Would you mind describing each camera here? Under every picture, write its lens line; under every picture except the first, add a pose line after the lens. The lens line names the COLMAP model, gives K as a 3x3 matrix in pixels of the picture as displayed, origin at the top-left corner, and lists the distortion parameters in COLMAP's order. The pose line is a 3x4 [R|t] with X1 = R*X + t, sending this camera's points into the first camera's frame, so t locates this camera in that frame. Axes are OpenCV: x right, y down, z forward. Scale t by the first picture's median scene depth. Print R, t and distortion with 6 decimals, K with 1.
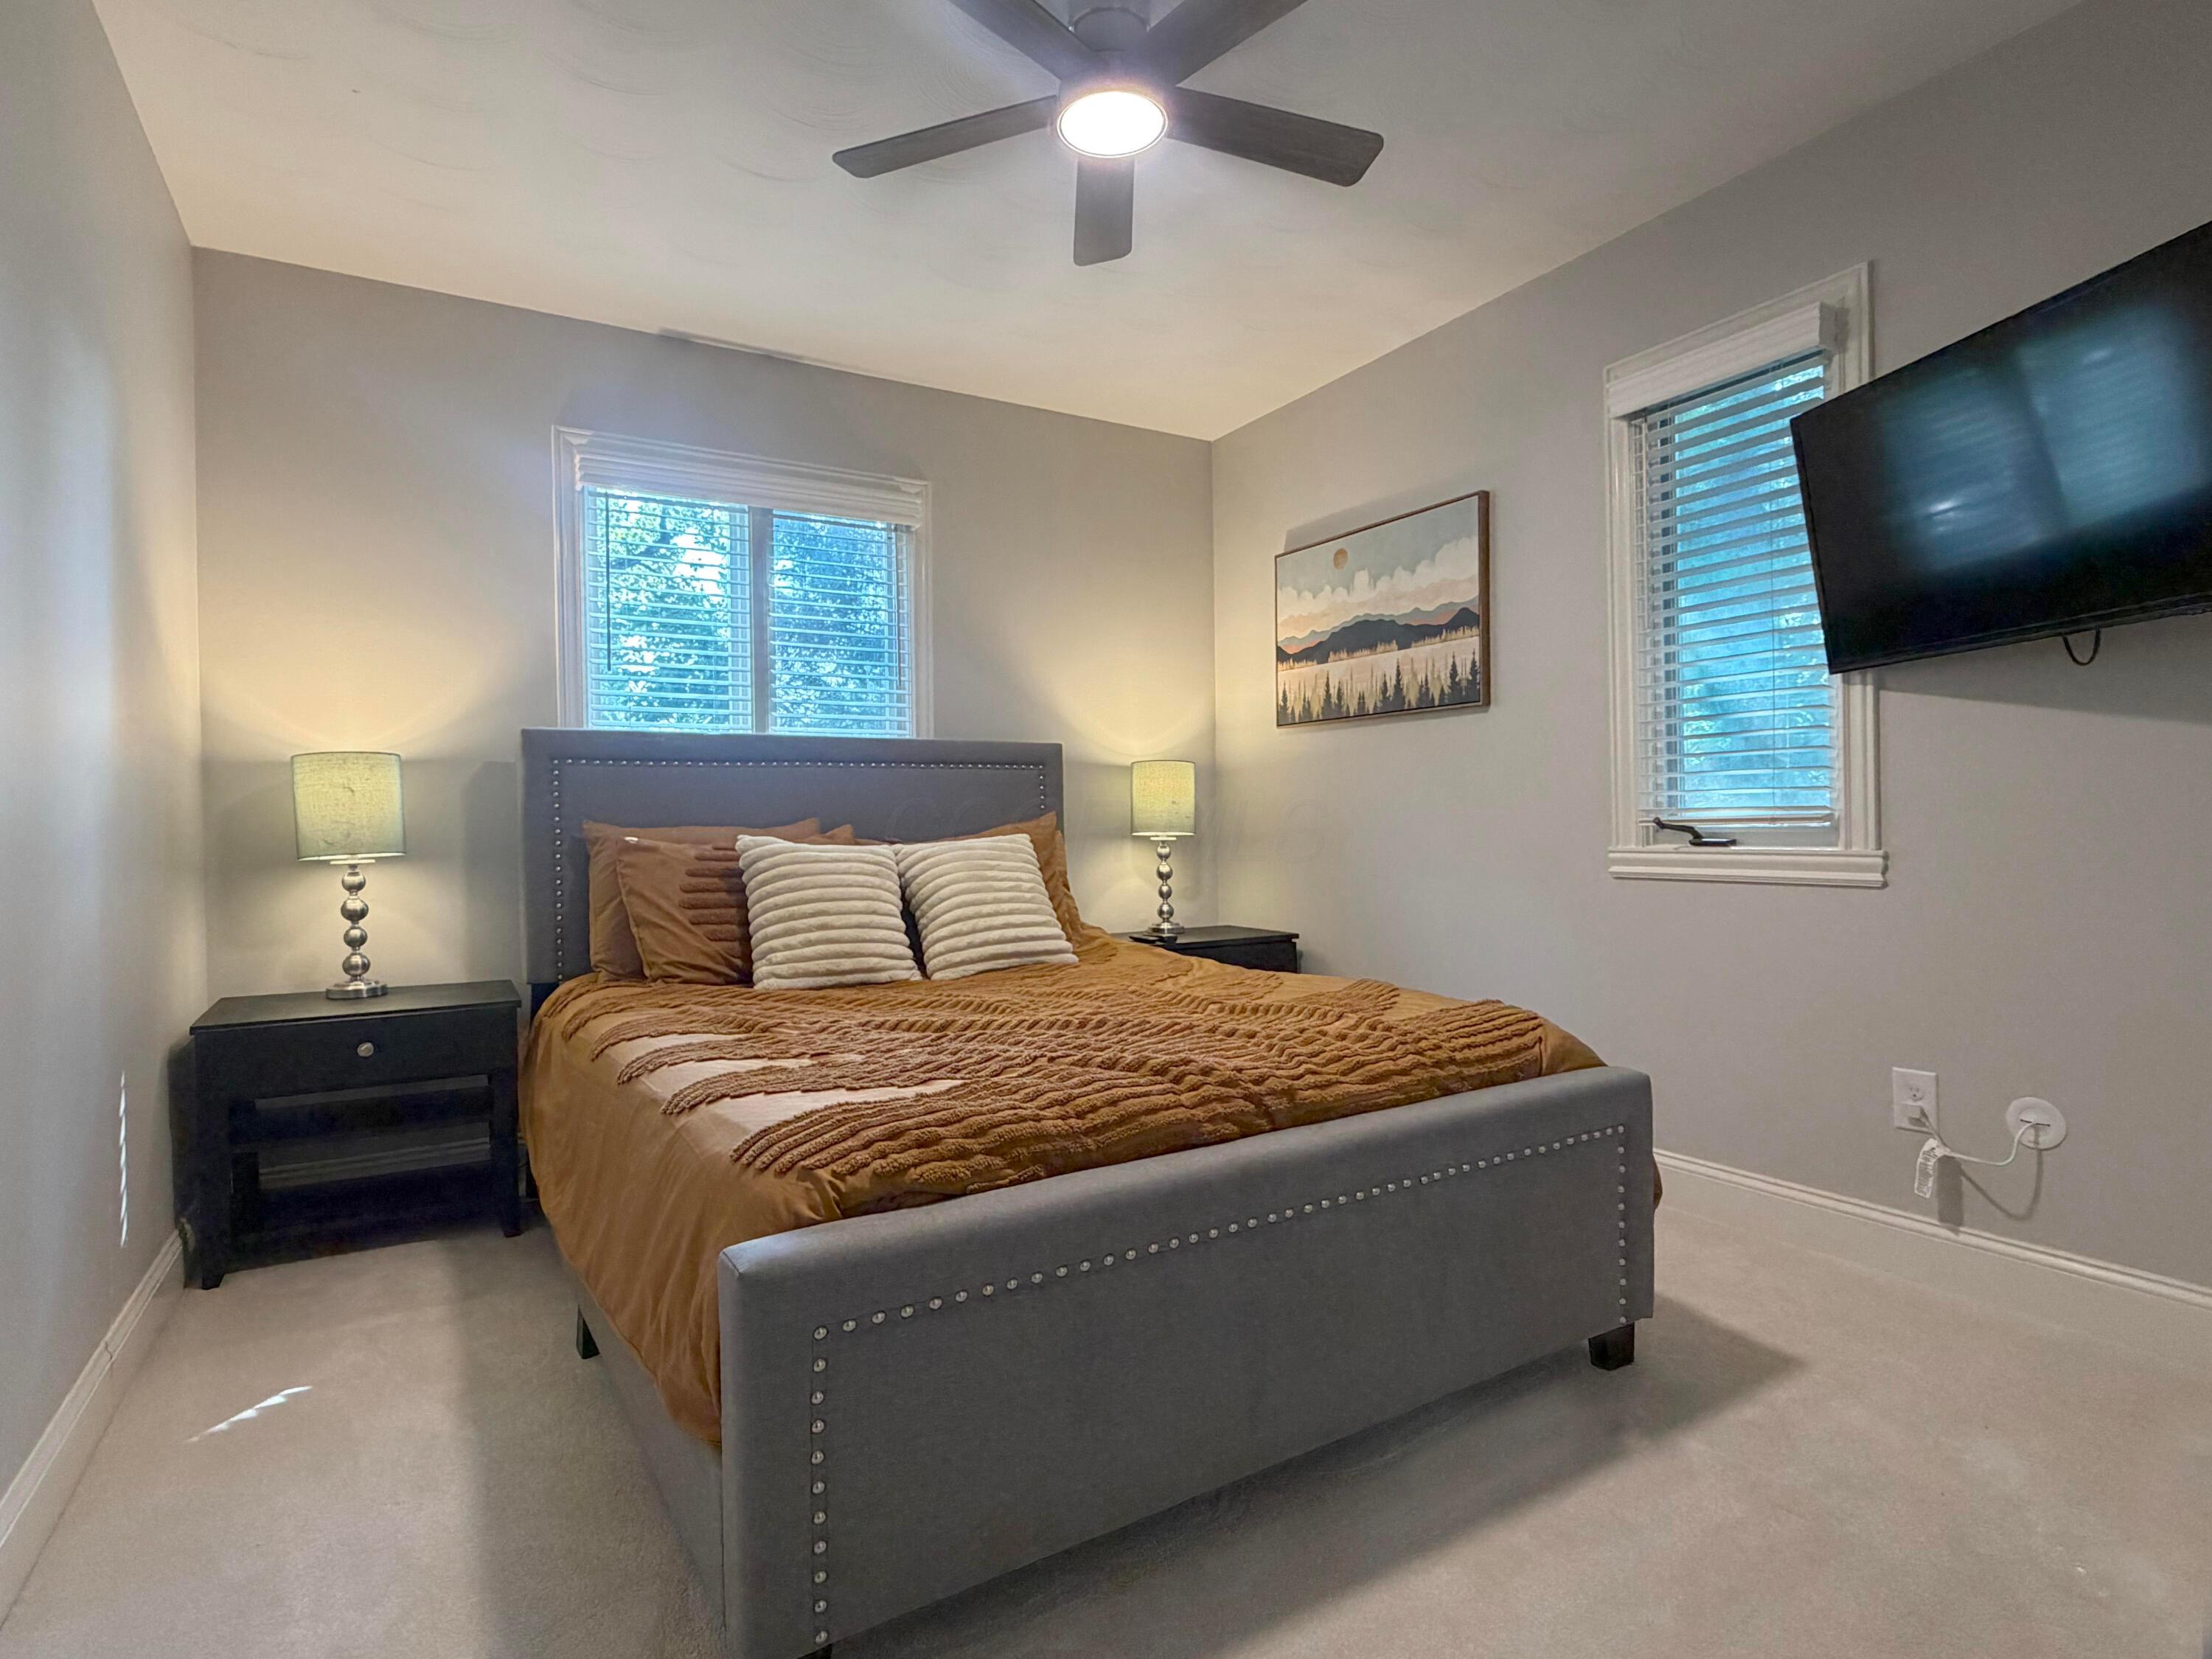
lens RADIAL K [[1182.1, 0, 1106.0], [0, 1182.1, 829.5], [0, 0, 1]] dist [-0.000110, -0.000049]
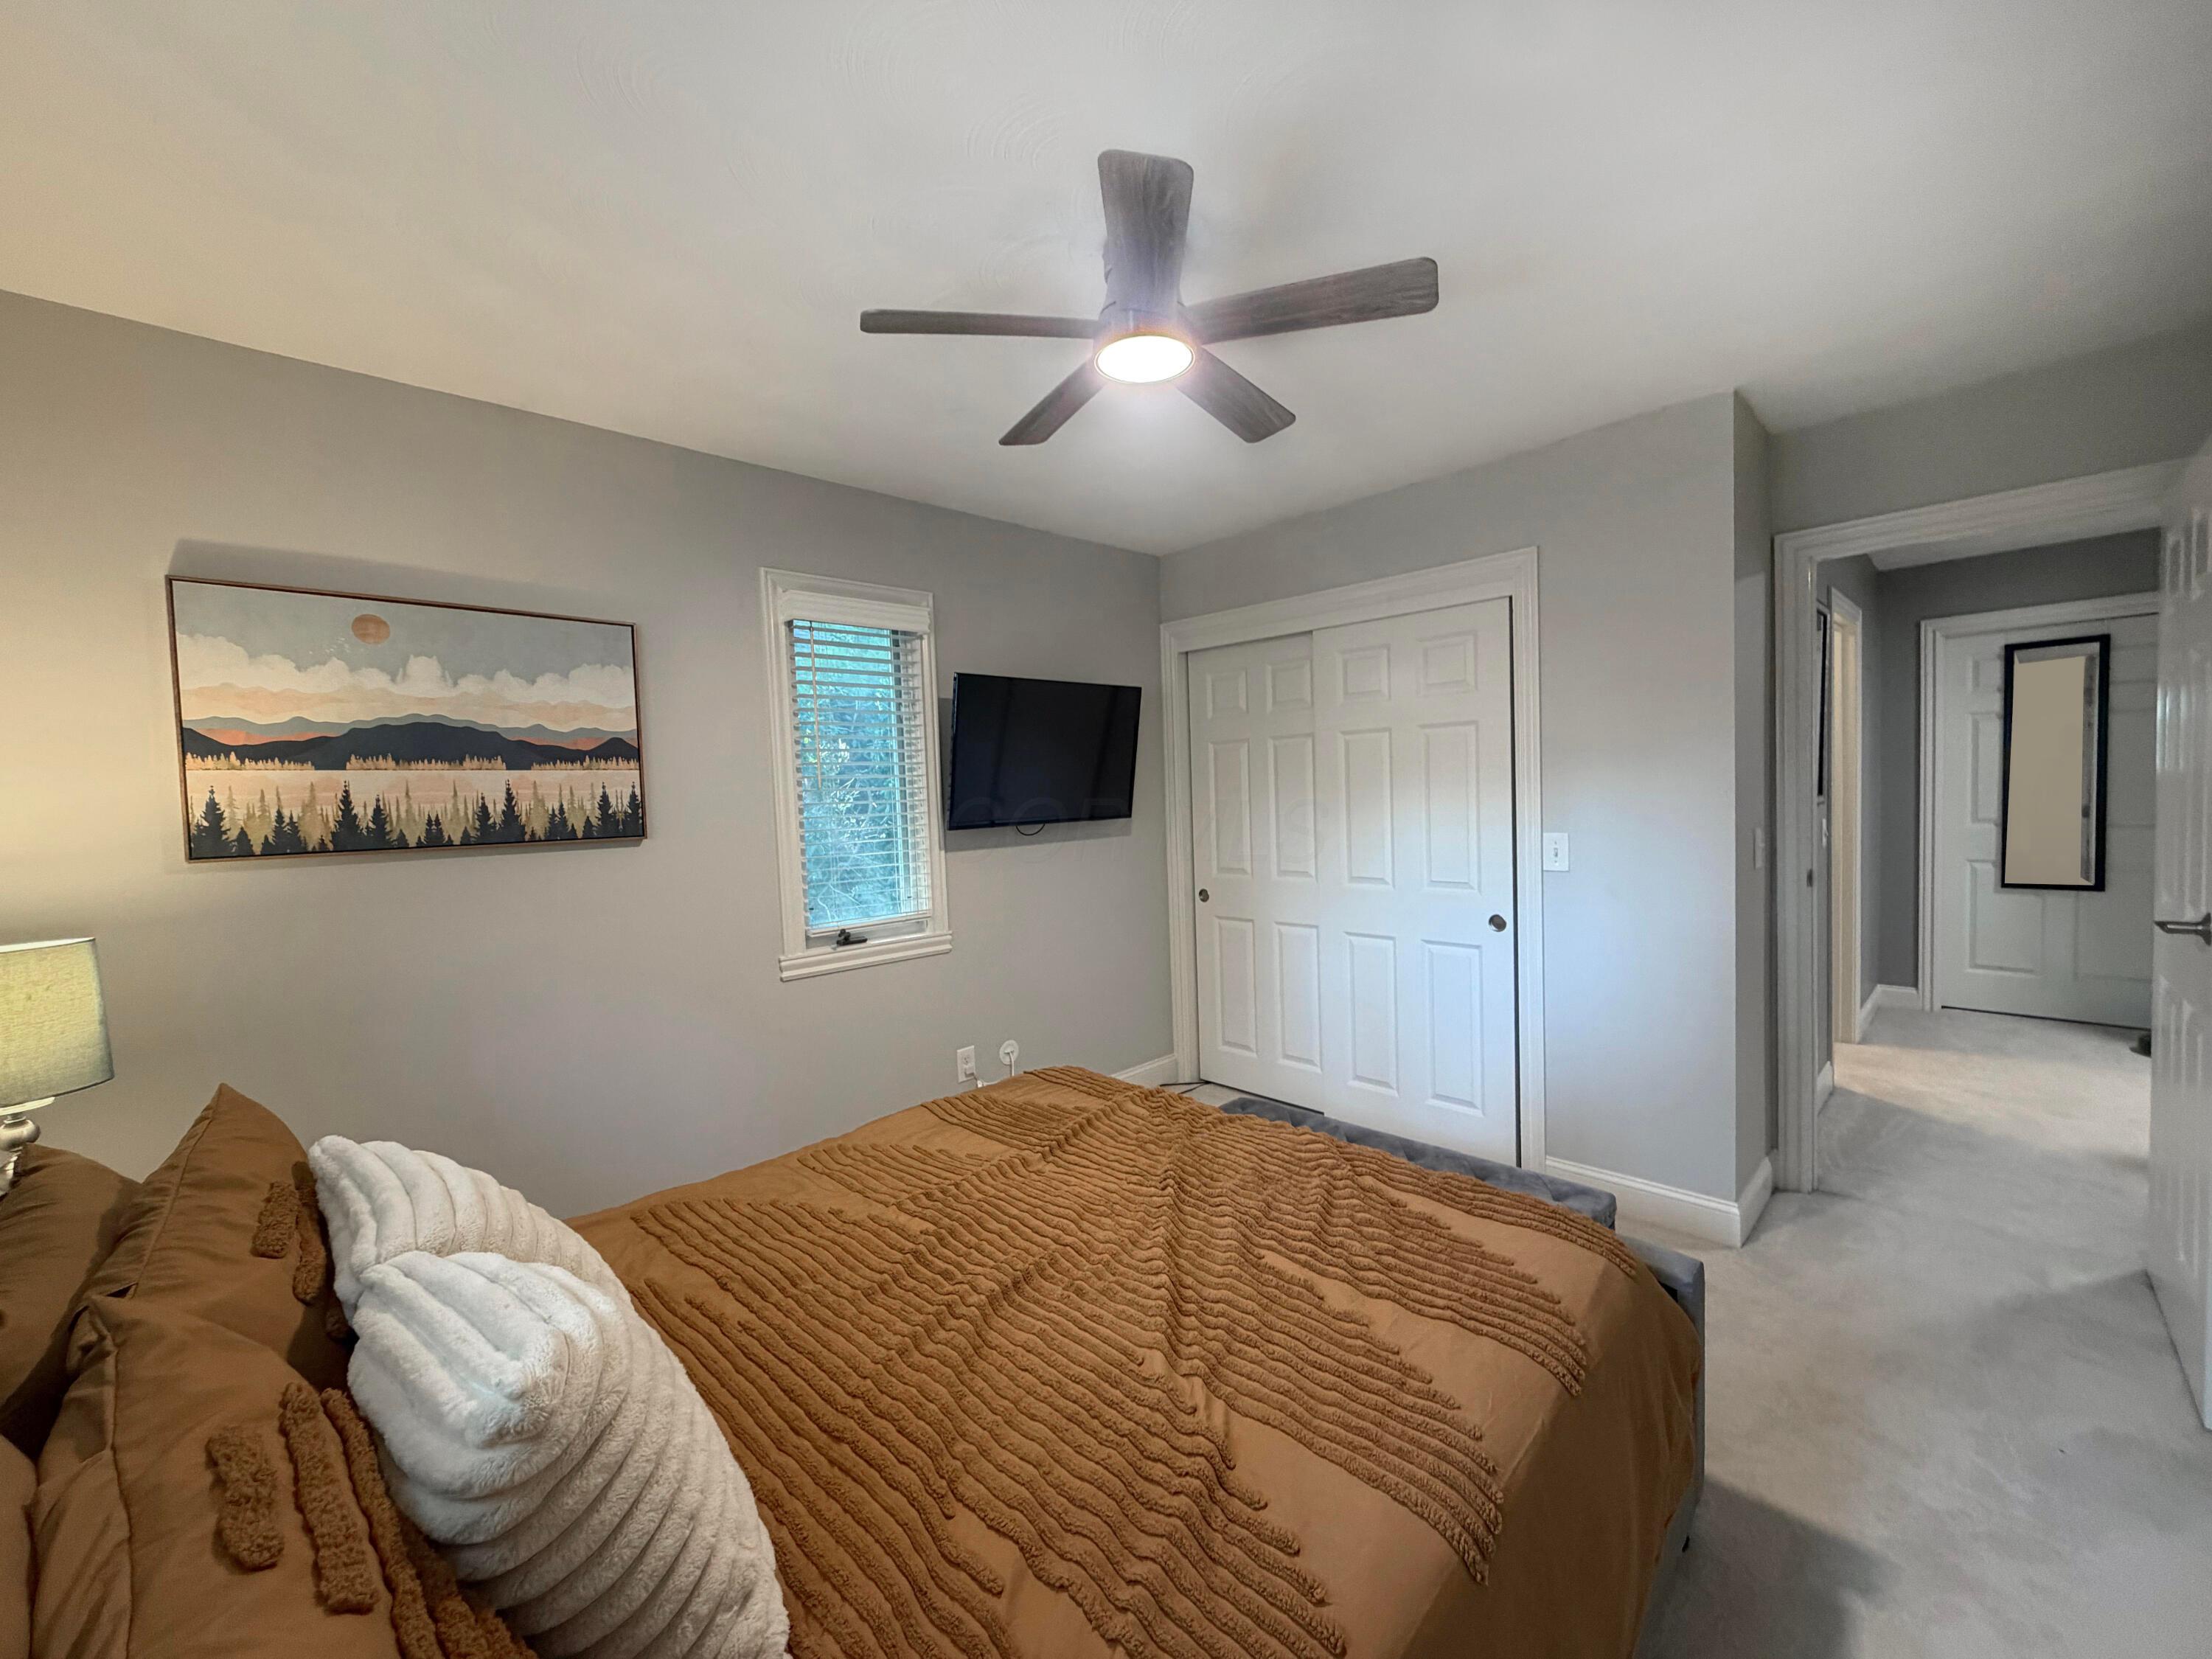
lens RADIAL K [[892.1, 0, 1106.0], [0, 892.1, 829.5], [0, 0, 1]] dist [0.001623, 0.000106]
pose [[-0.226027, -0.016302, 0.973985, -0.461043], [0.038814, 0.998915, 0.025727, -0.107749], [-0.973347, 0.043619, -0.225149, 0.722729]]
